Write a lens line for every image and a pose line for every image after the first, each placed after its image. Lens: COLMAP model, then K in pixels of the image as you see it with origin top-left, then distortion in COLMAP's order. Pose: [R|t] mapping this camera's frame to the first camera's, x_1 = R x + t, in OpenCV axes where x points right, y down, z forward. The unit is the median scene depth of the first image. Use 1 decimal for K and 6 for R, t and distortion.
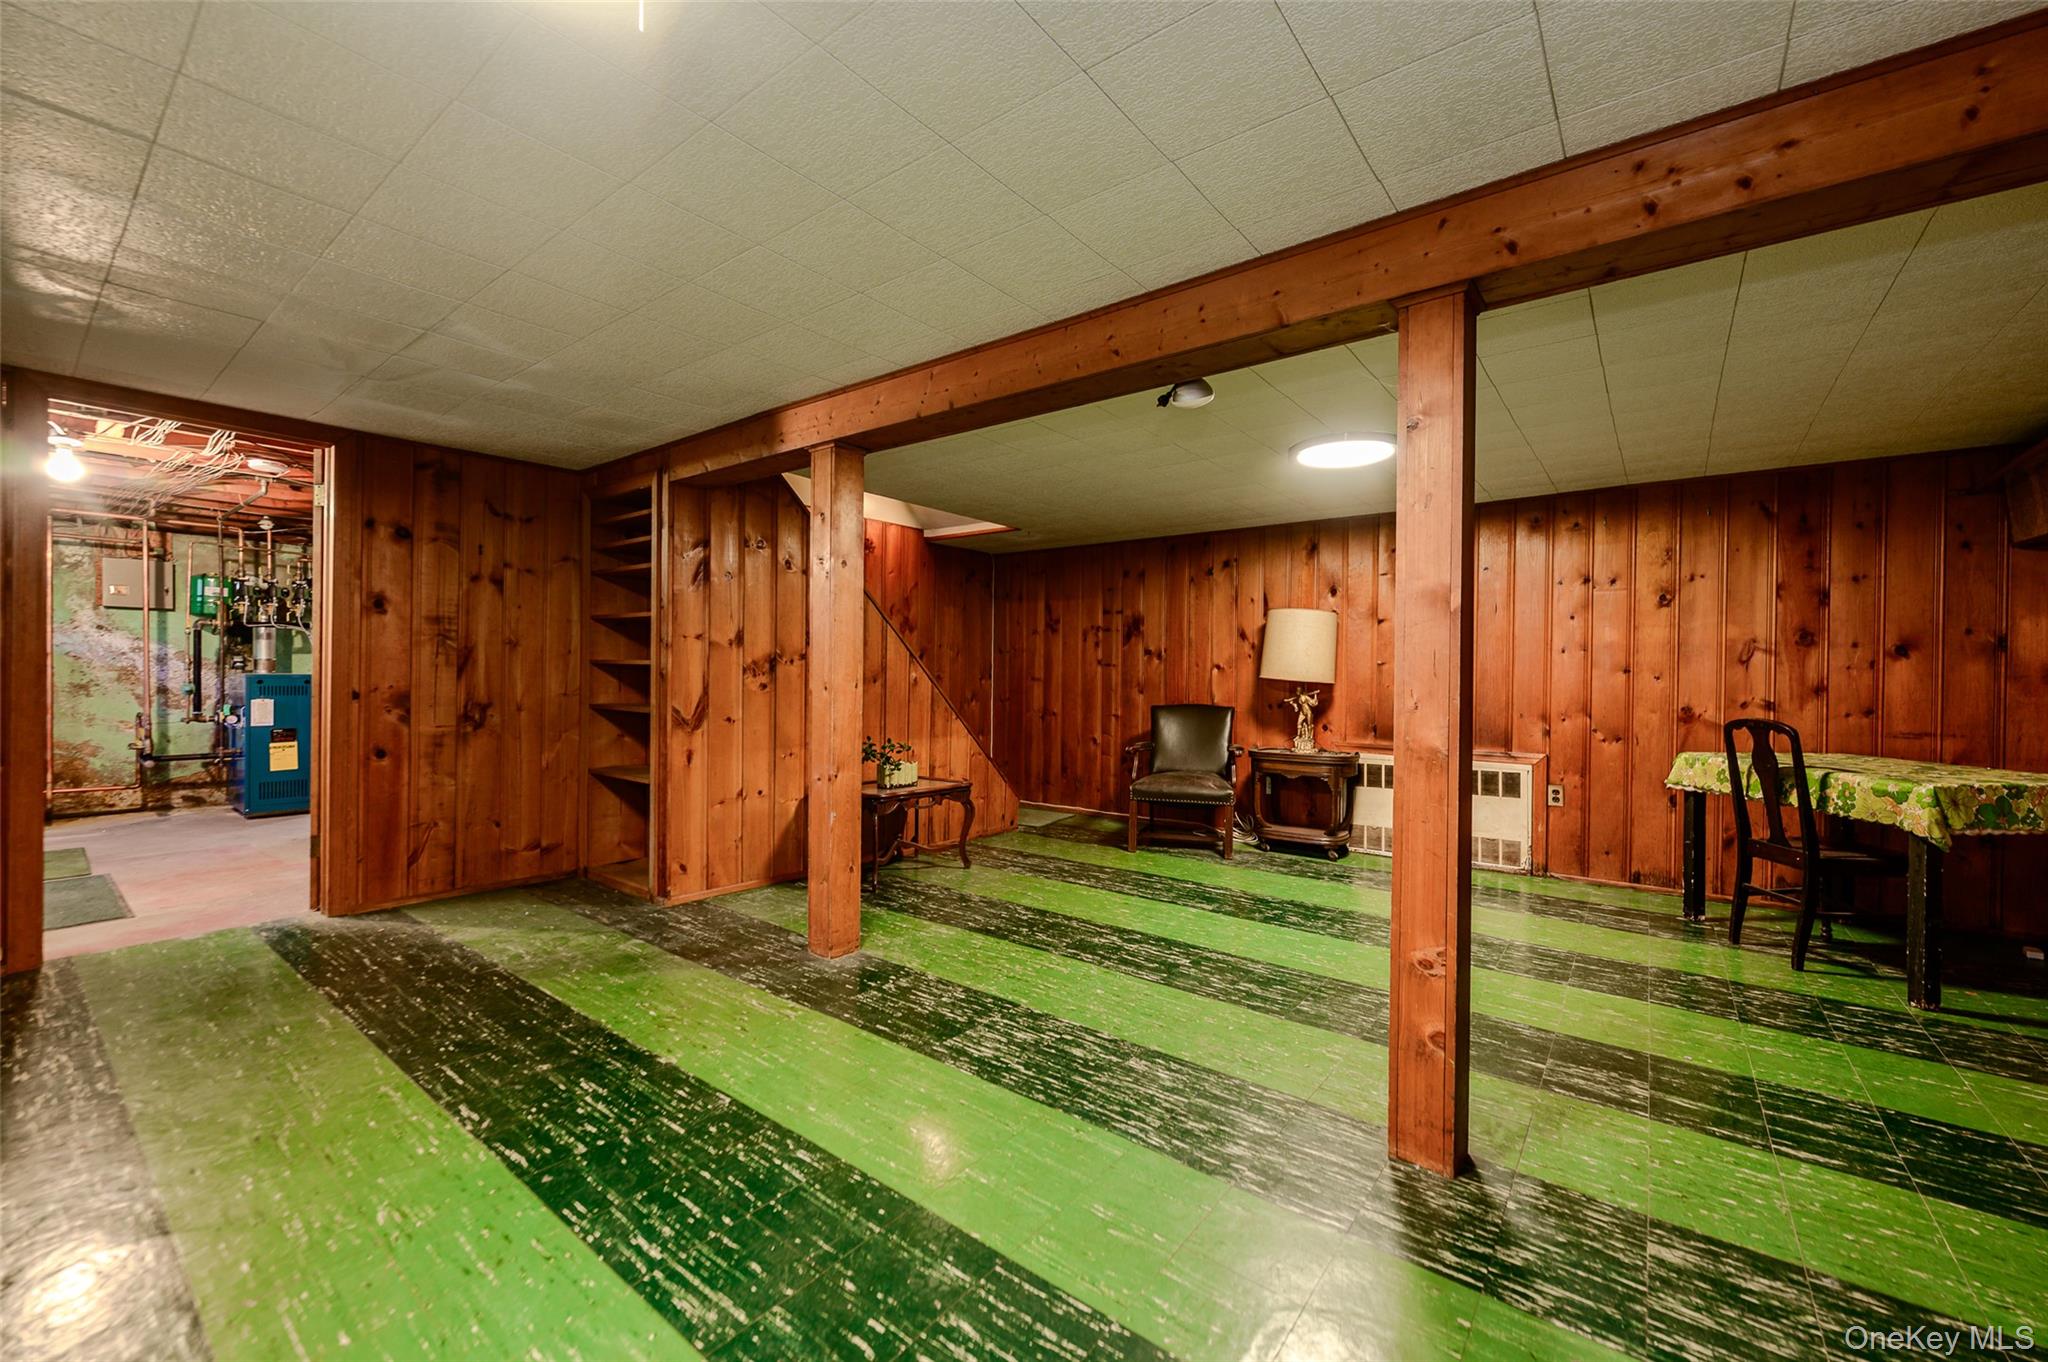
lens RADIAL K [[820.1, 0, 1022.1], [0, 820.1, 679.5], [0, 0, 1]] dist [0.001855, 0.000069]
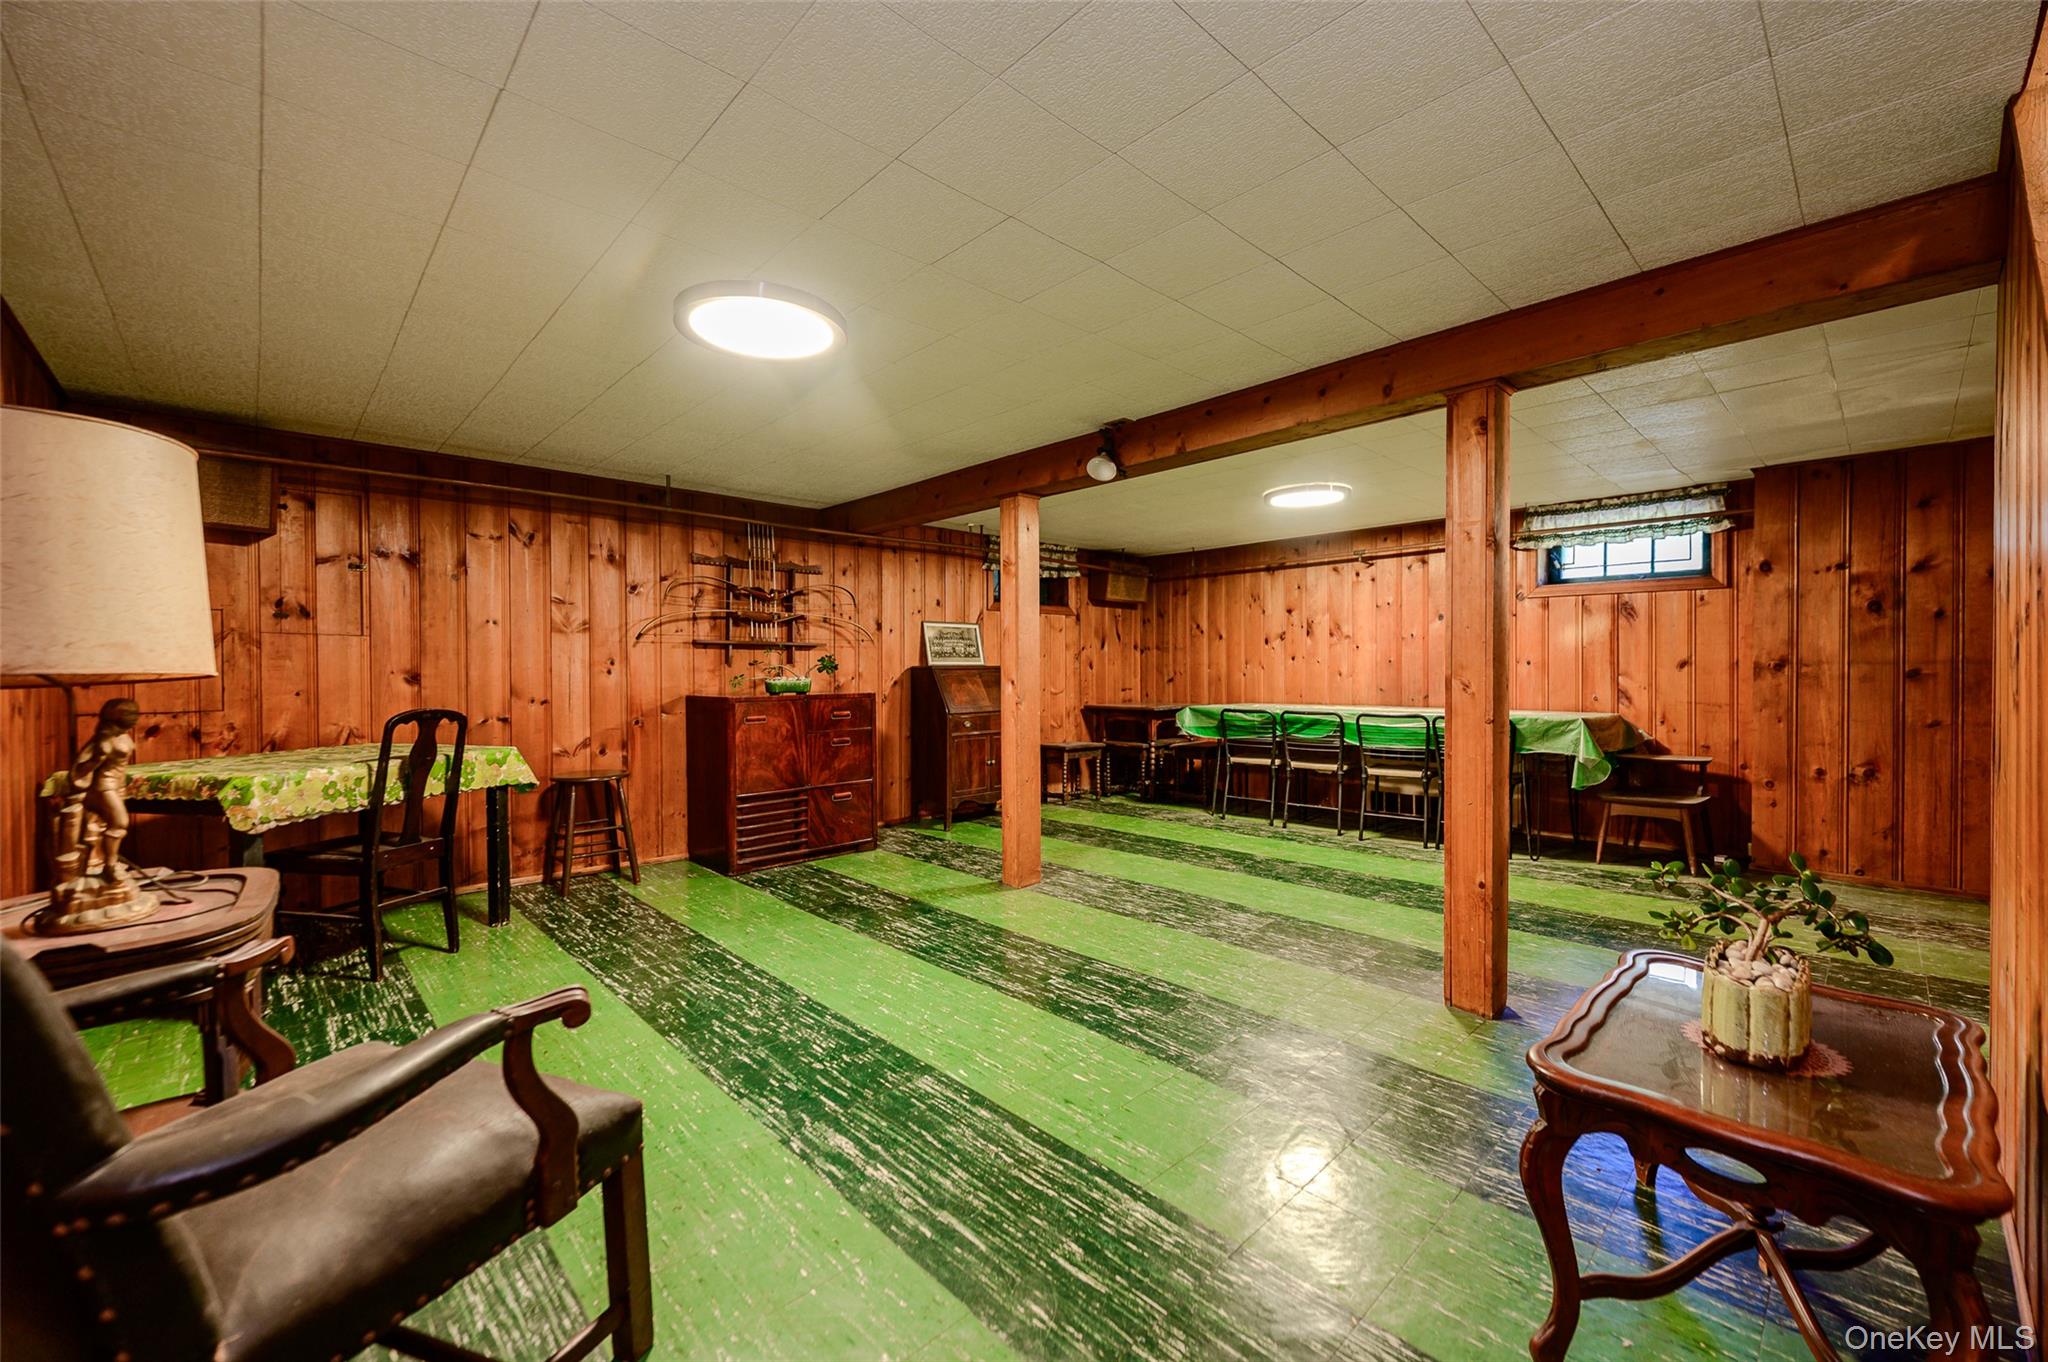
lens RADIAL K [[820.1, 0, 1029.5], [0, 820.1, 676.7], [0, 0, 1]] dist [0.001855, 0.000069]
pose [[-0.989670, -0.007491, 0.143167, 0.097887], [-0.004984, 0.999828, 0.017864, -0.008477], [-0.143276, 0.016966, -0.989537, 1.893625]]
